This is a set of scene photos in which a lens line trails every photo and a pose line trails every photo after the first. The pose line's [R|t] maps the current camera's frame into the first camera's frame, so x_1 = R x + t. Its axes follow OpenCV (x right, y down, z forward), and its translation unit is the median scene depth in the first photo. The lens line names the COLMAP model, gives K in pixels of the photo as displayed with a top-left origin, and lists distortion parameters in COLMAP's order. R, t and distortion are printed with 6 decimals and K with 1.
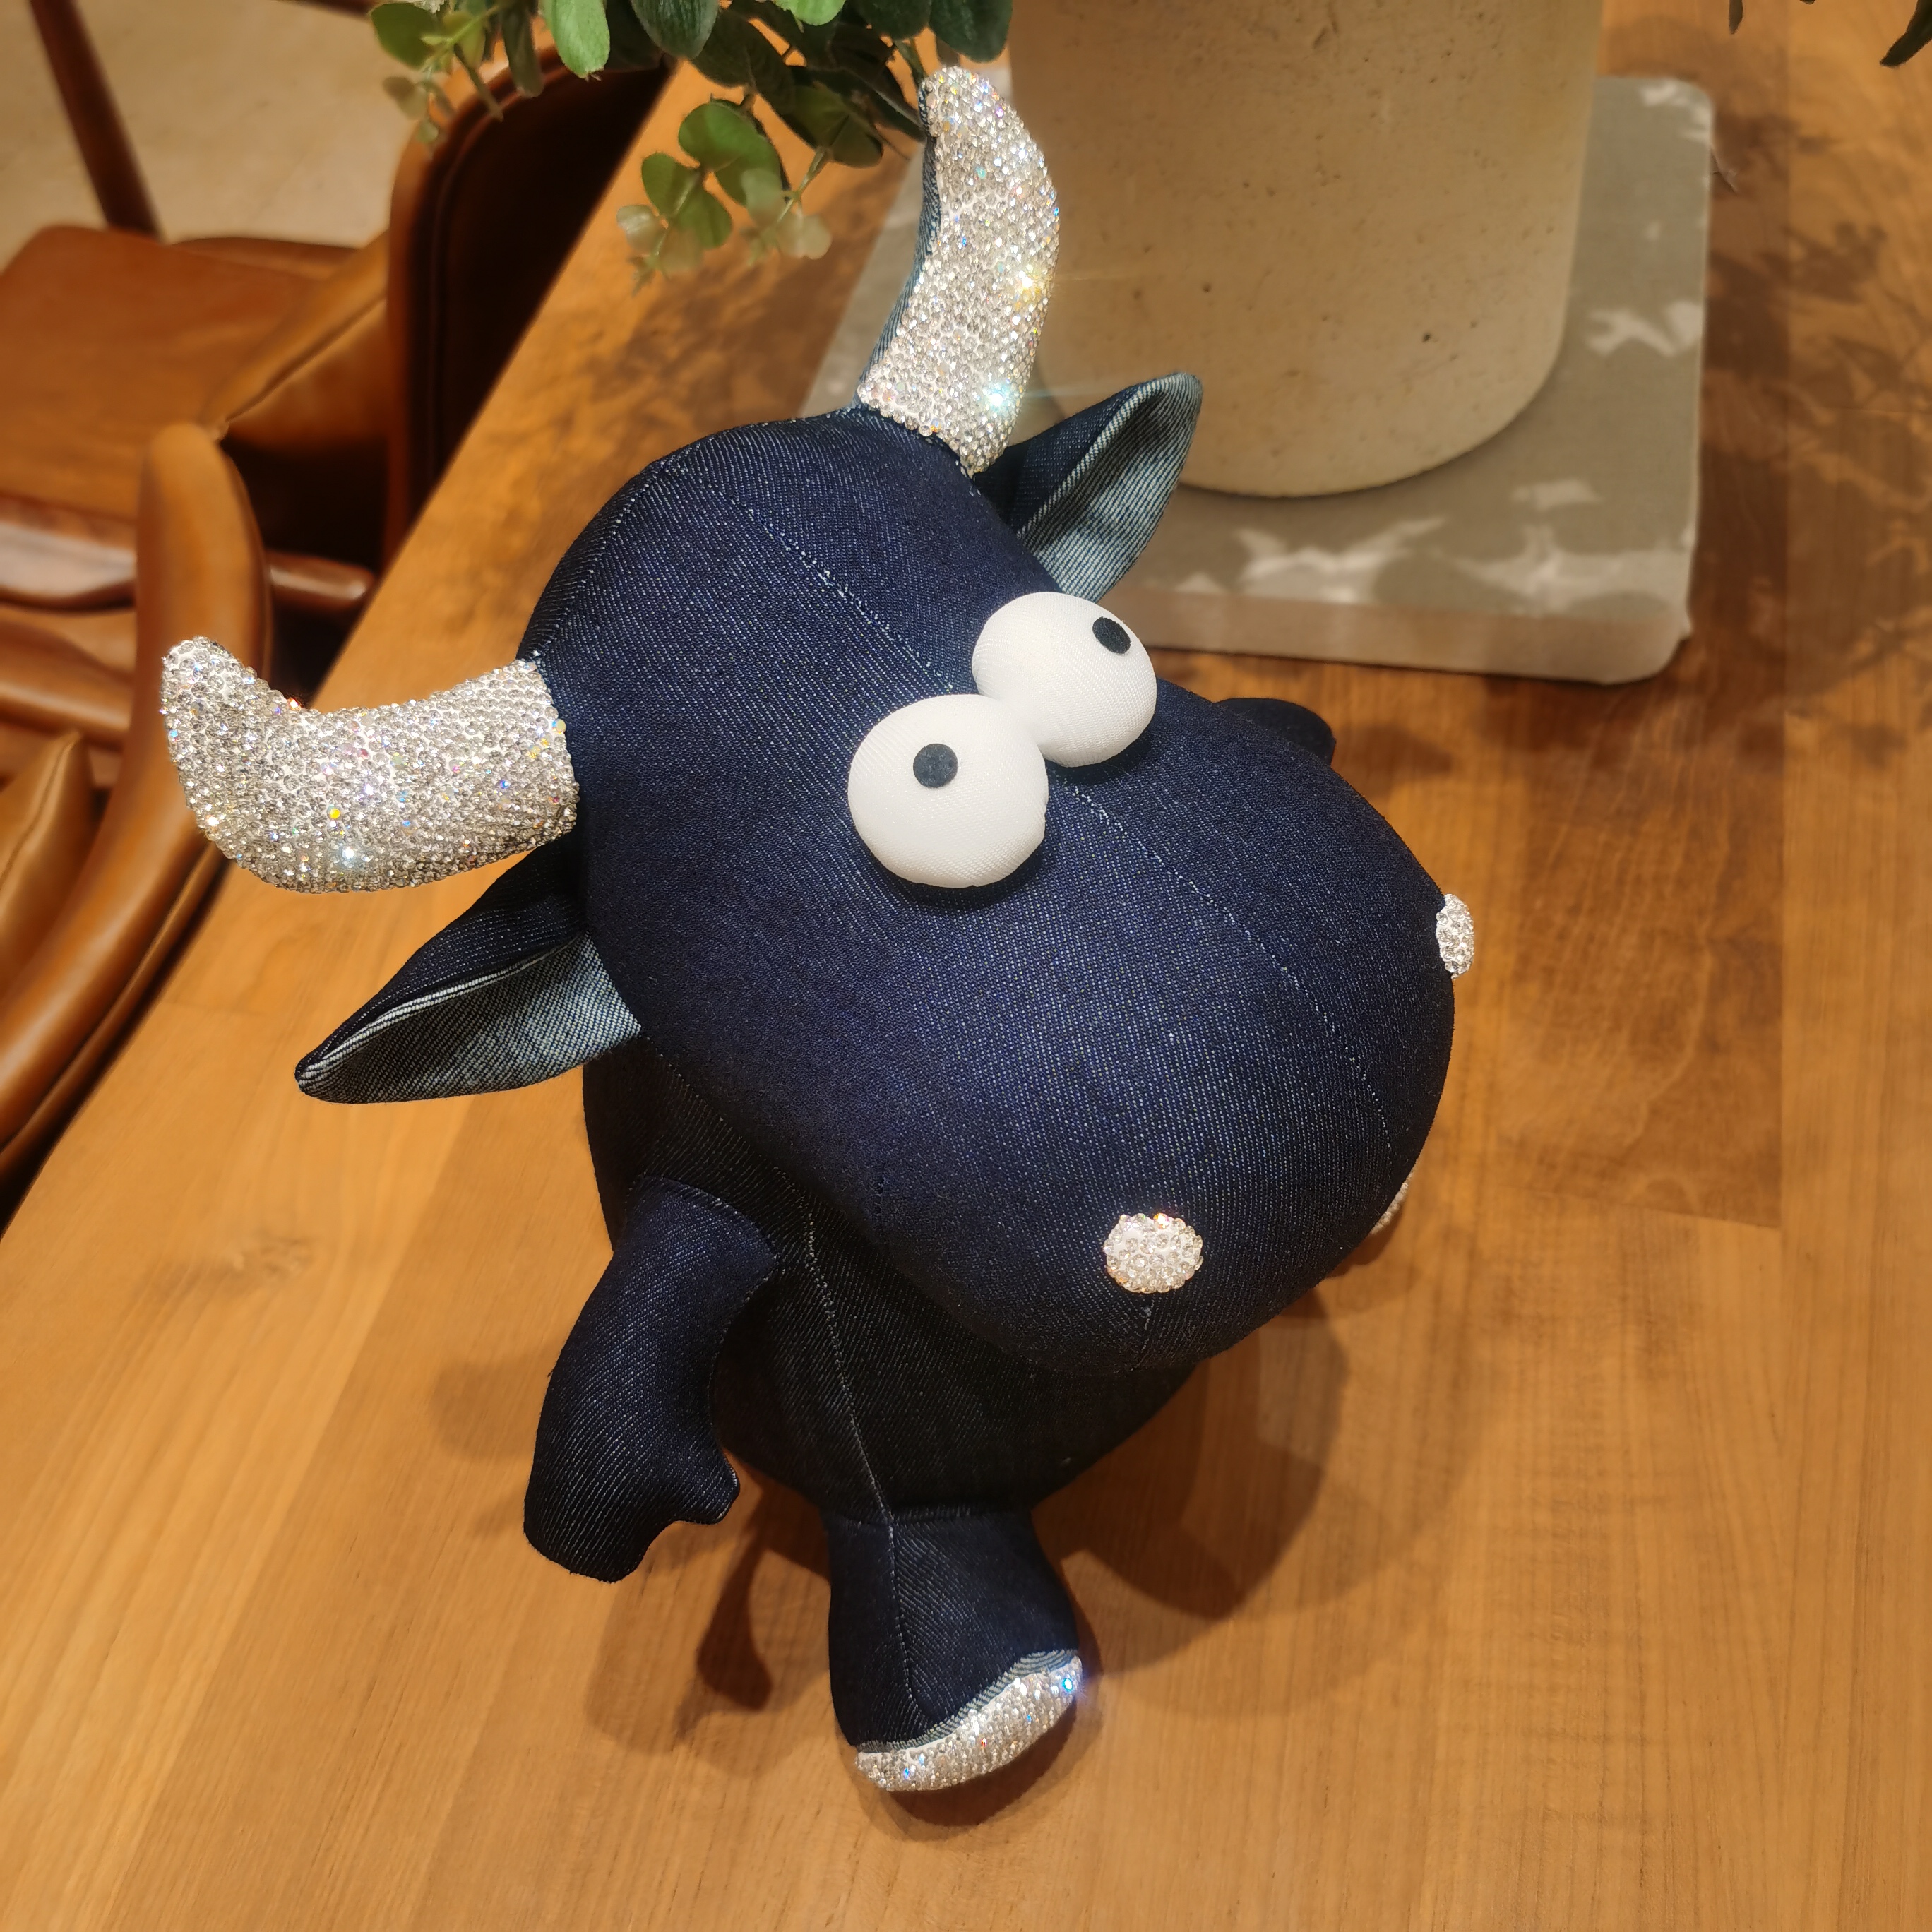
lens RADIAL K [[1993.4, 0, 962.4], [0, 1993.4, 955.0], [0, 0, 1]] dist [0.024097, 0.000000]
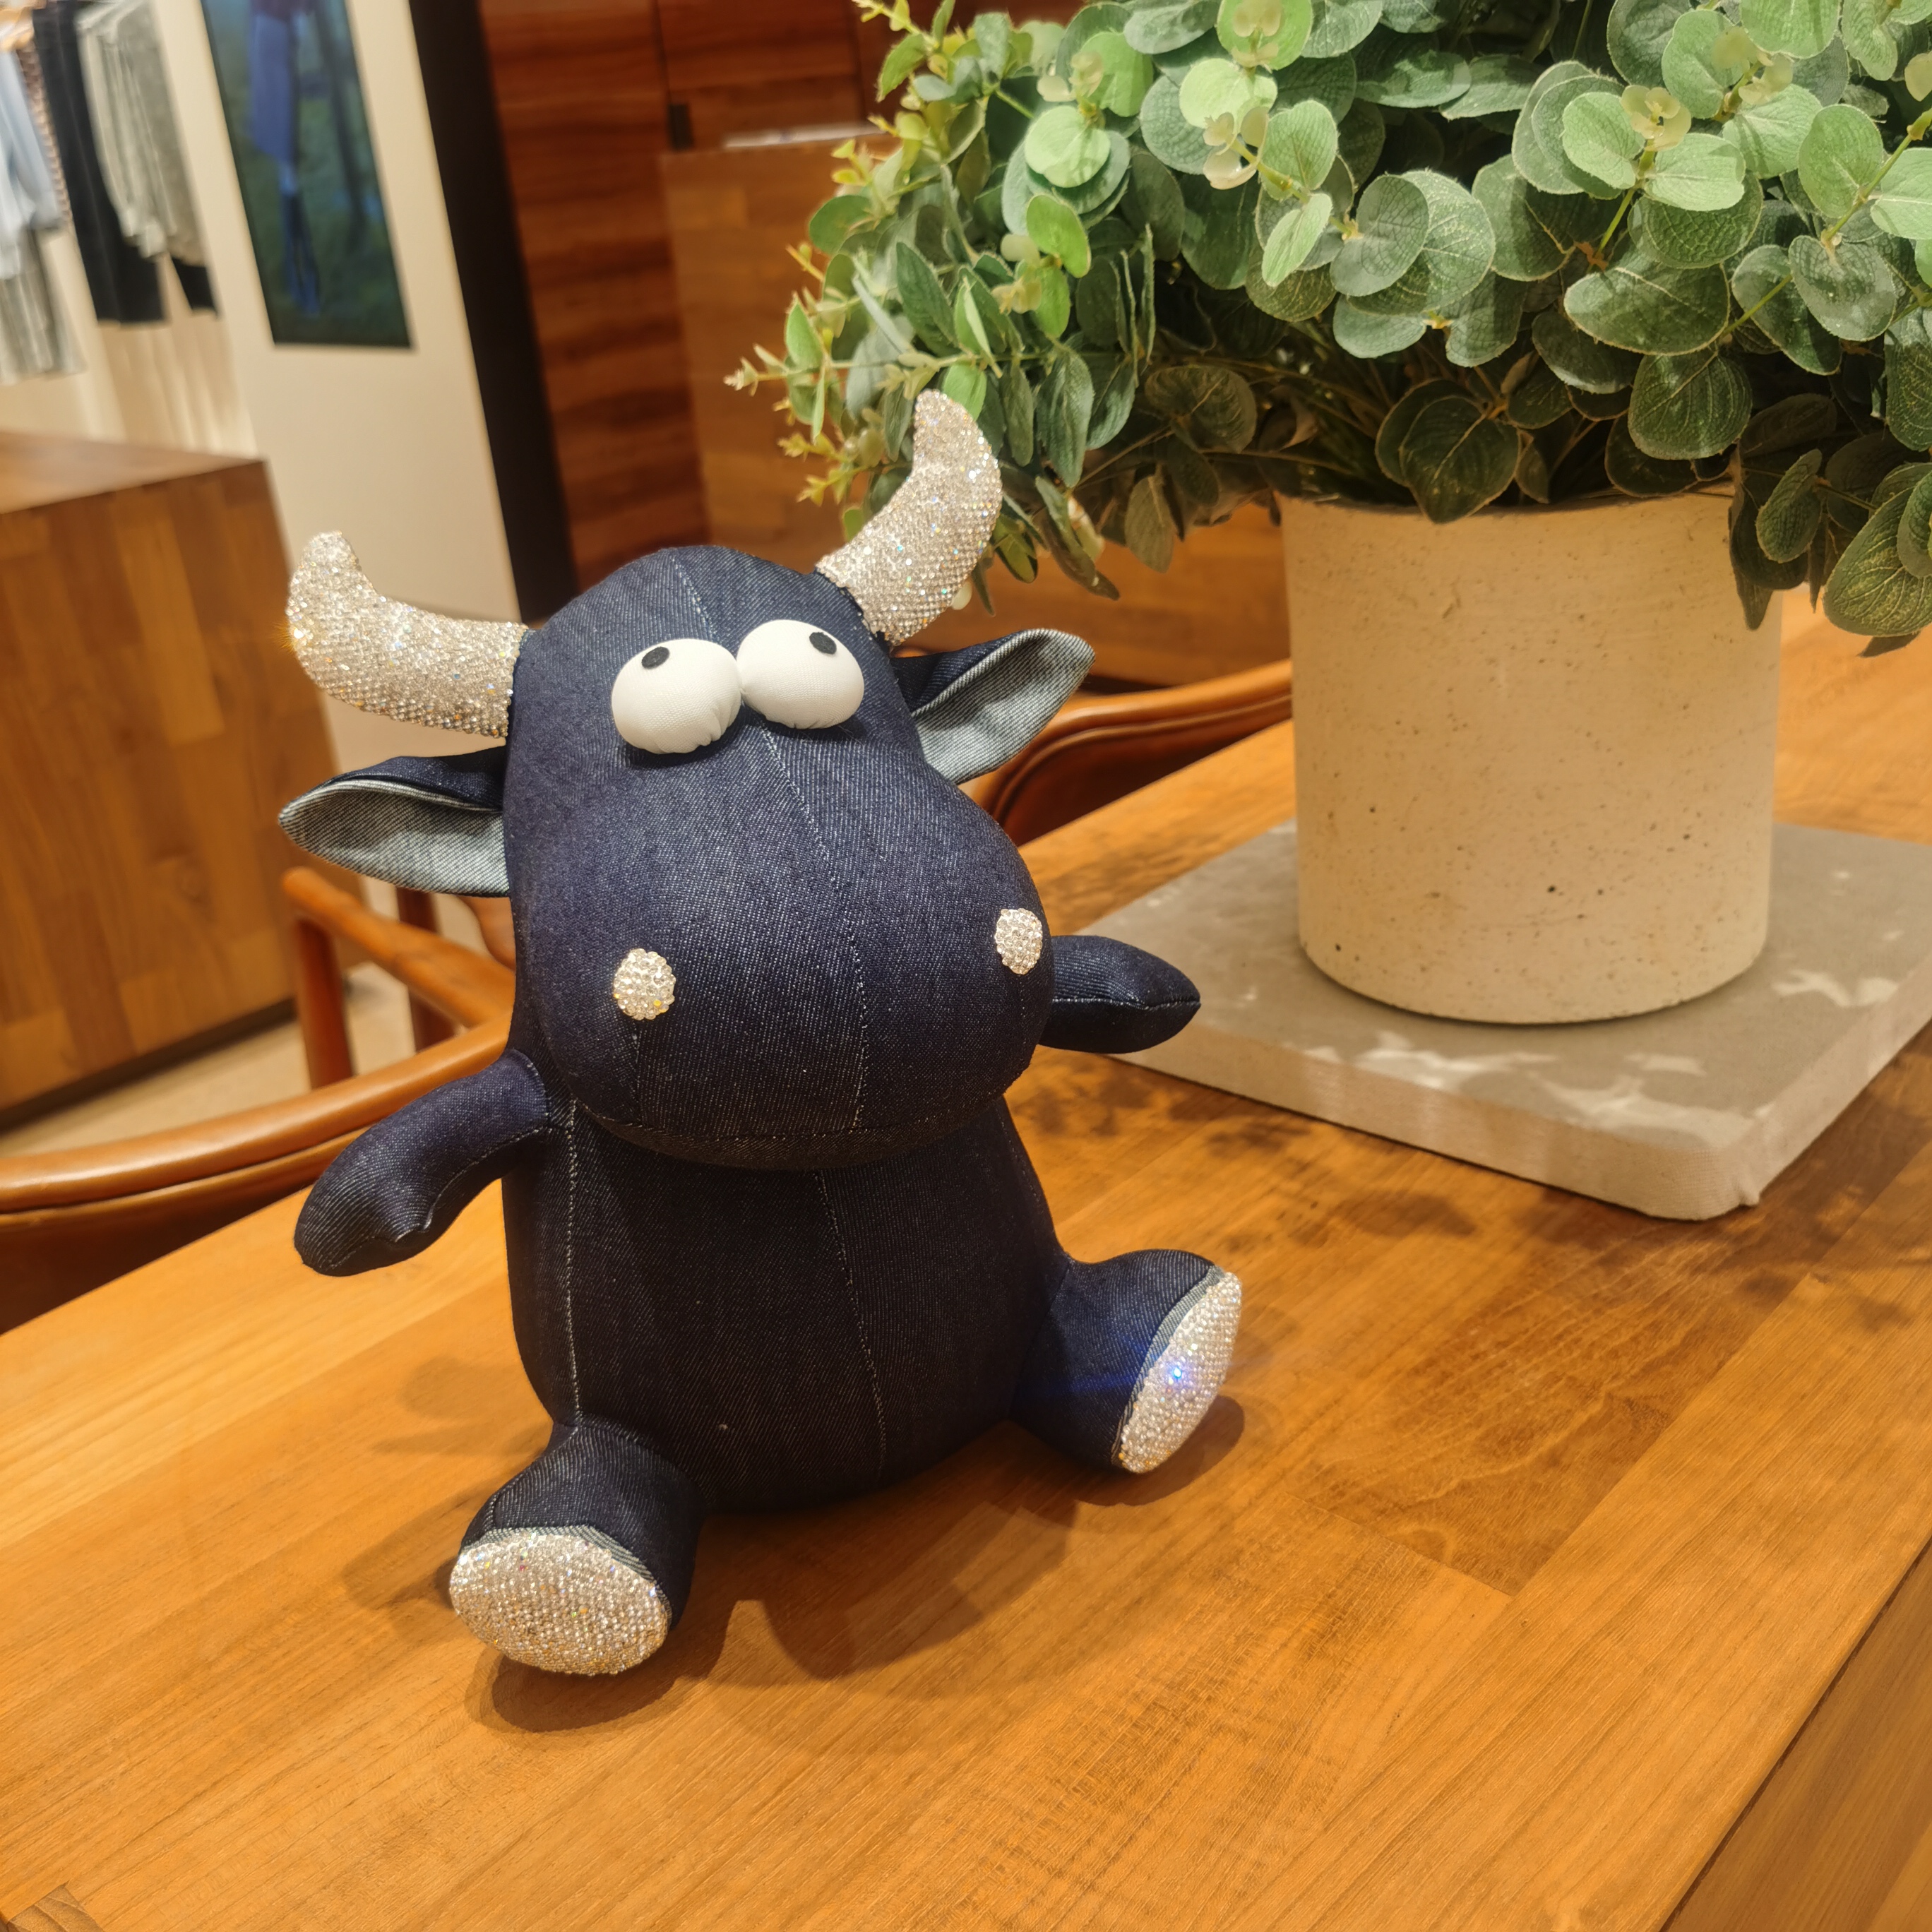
lens RADIAL K [[1993.4, 0, 984.3], [0, 1993.4, 982.4], [0, 0, 1]] dist [0.024097, 0.000000]
pose [[0.880162, 0.220509, -0.420346, 0.480590], [-0.381510, 0.855523, -0.350044, 0.294881], [0.282428, 0.468461, 0.837125, -0.046733]]
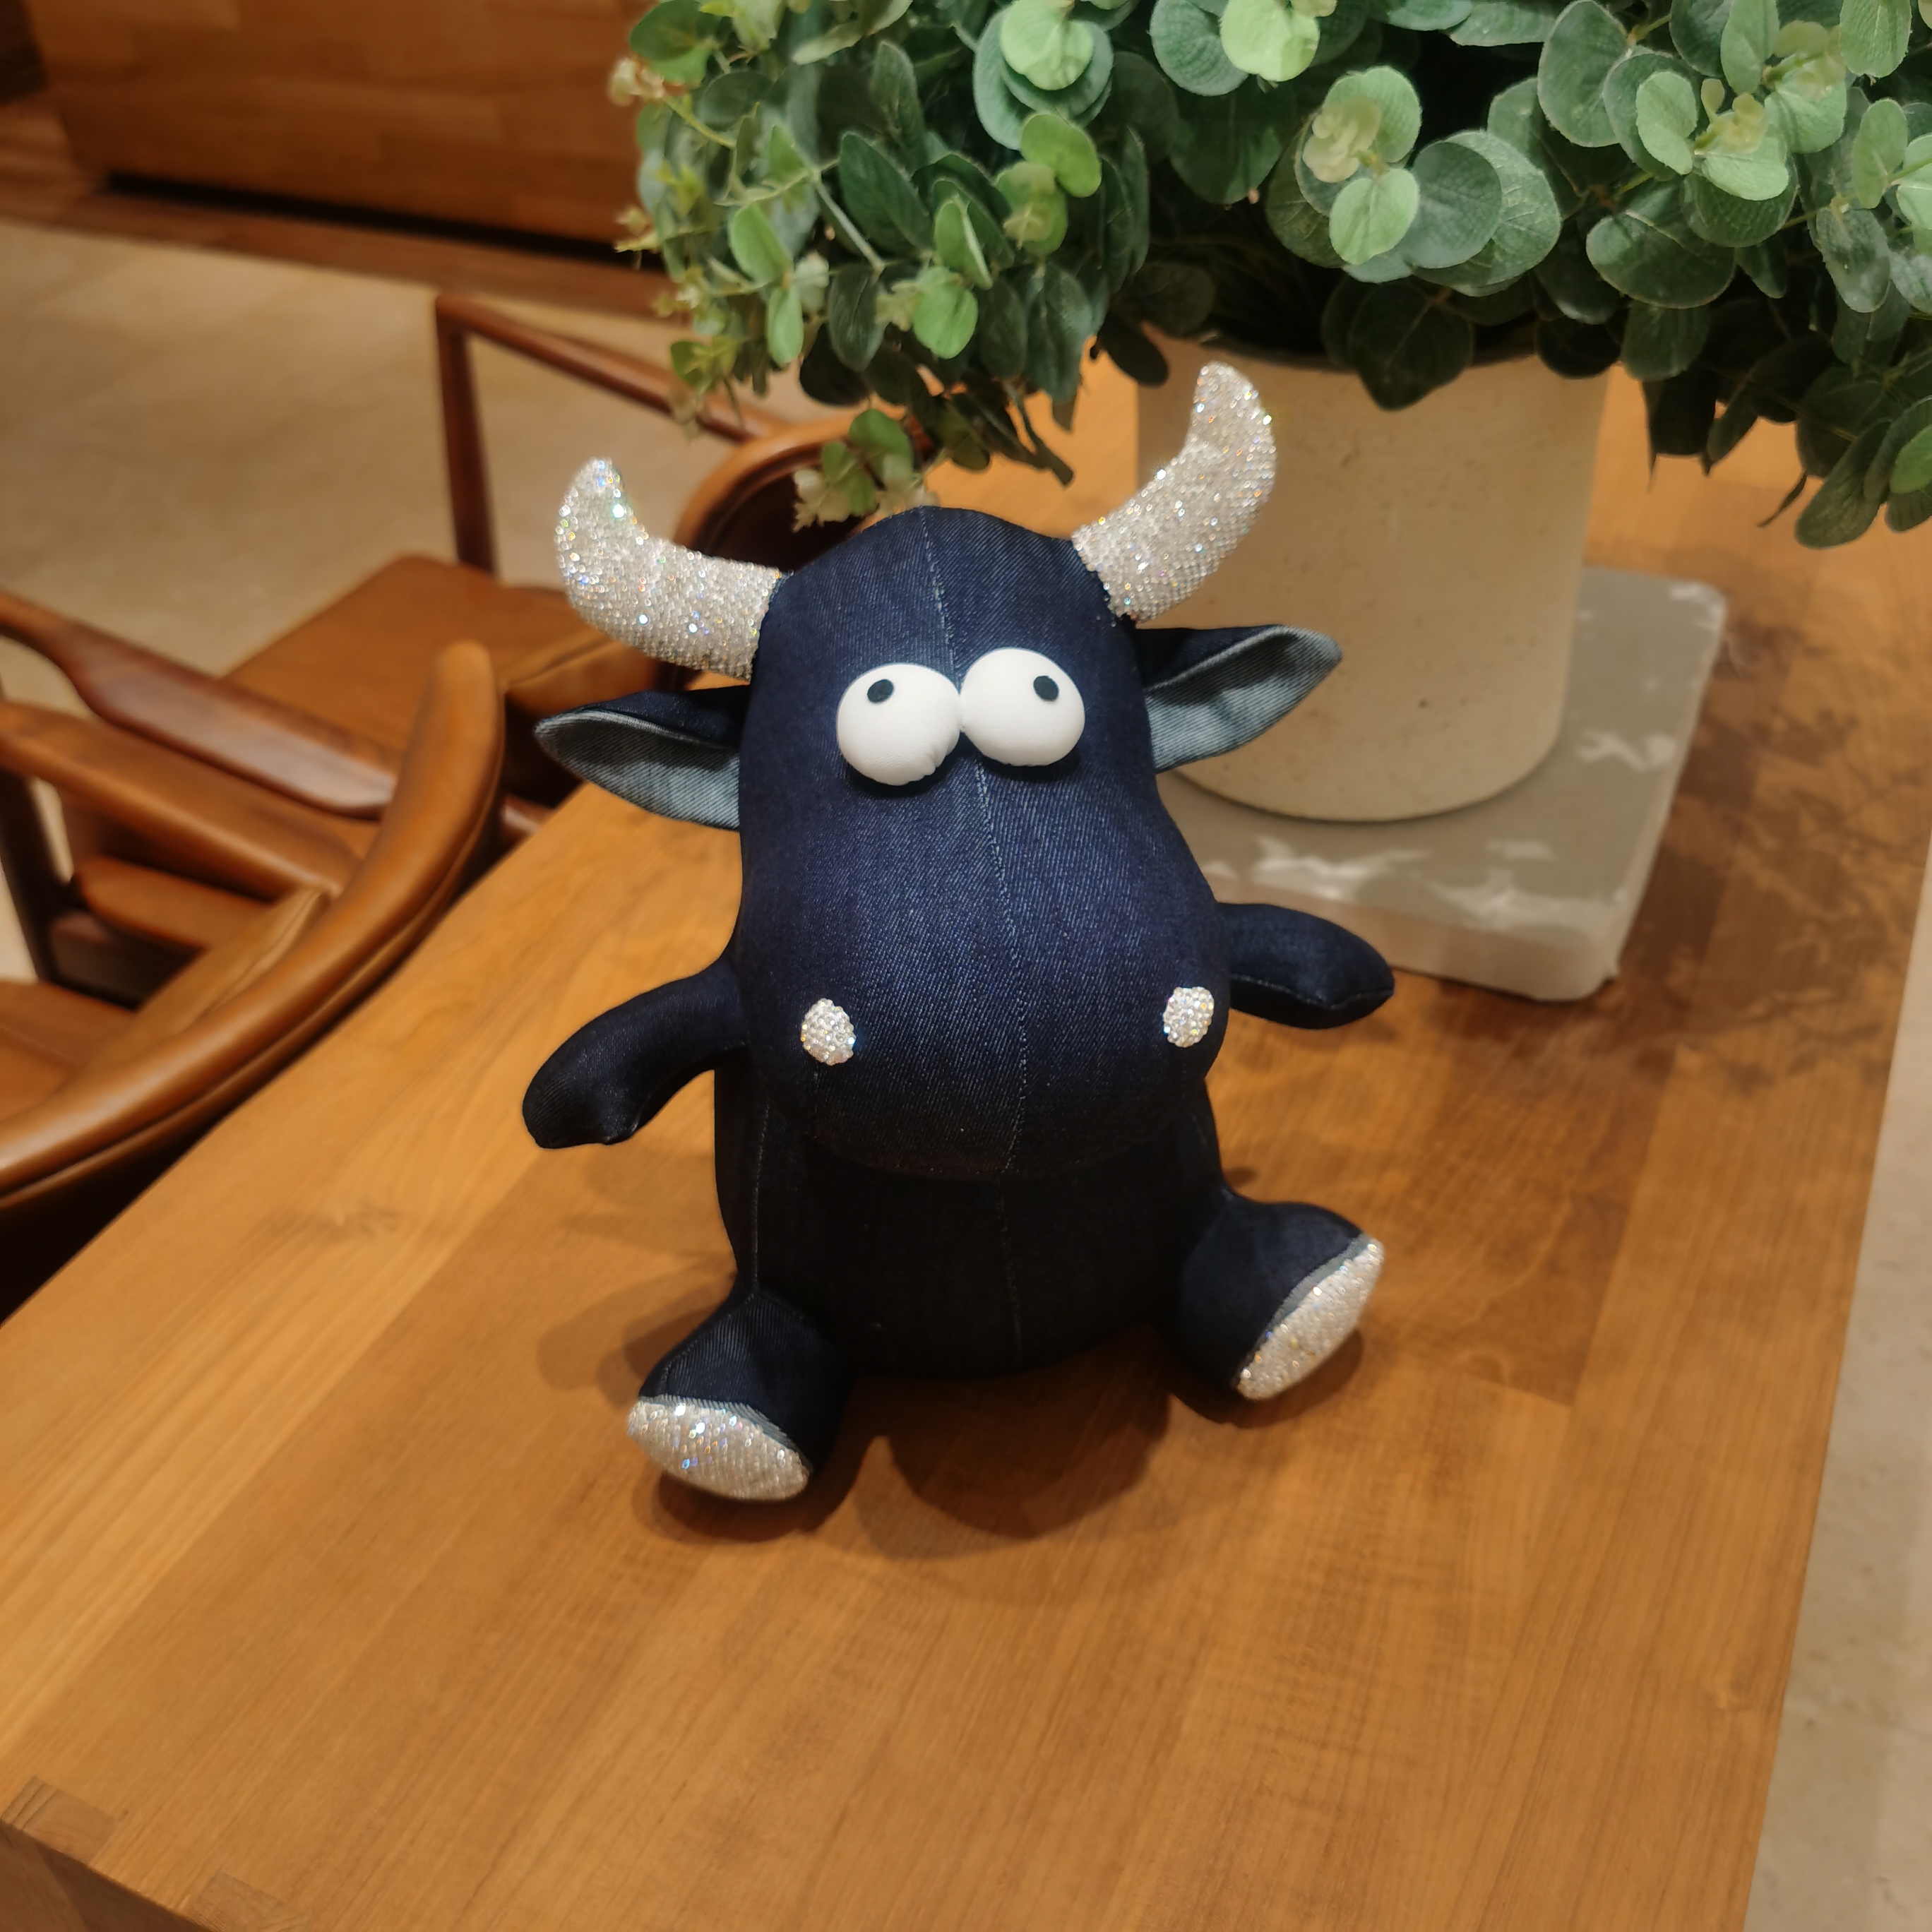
lens RADIAL K [[1993.4, 0, 979.0], [0, 1993.4, 963.5], [0, 0, 1]] dist [0.024097, 0.000000]
pose [[0.979023, 0.174405, -0.105344, 0.129265], [-0.194133, 0.955430, -0.222407, 0.198210], [0.061860, 0.238192, 0.969246, -0.217474]]
